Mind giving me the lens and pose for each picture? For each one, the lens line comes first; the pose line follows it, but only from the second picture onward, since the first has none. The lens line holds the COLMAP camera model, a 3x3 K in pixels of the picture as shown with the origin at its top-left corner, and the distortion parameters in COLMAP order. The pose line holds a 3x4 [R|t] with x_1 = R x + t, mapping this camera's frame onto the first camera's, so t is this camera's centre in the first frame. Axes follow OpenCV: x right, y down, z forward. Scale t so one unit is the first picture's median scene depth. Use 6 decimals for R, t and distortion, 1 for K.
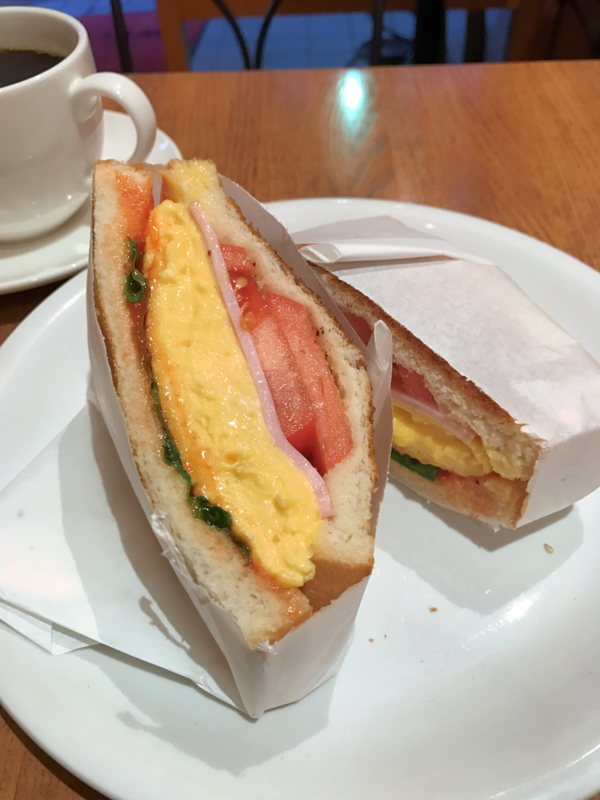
lens RADIAL K [[706.3, 0, 300.2], [0, 706.3, 400.5], [0, 0, 1]] dist [0.031338, -0.035172]
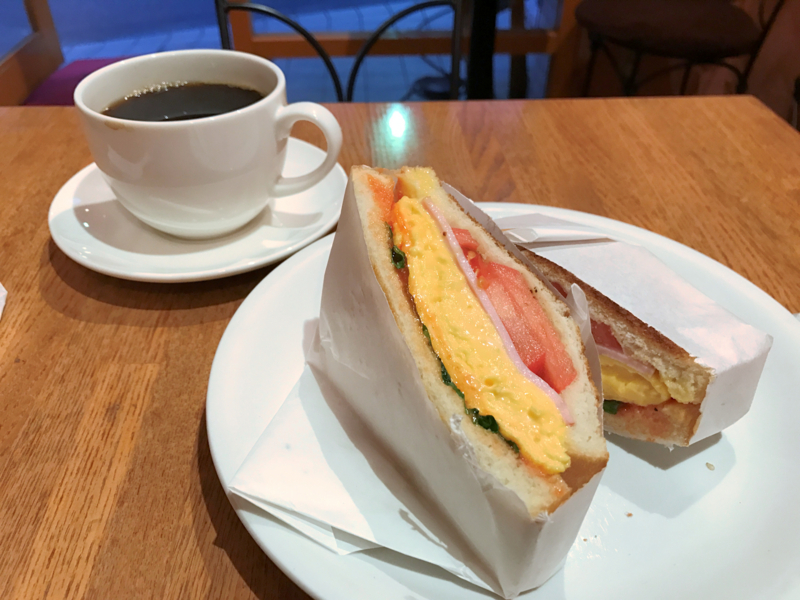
lens RADIAL K [[706.3, 0, 398.2], [0, 706.3, 299.2], [0, 0, 1]] dist [0.031338, -0.035172]
pose [[0.996822, -0.012395, 0.078689, -0.312231], [0.025173, 0.986216, -0.163537, 0.119112], [-0.075577, 0.164998, 0.983394, -0.248986]]
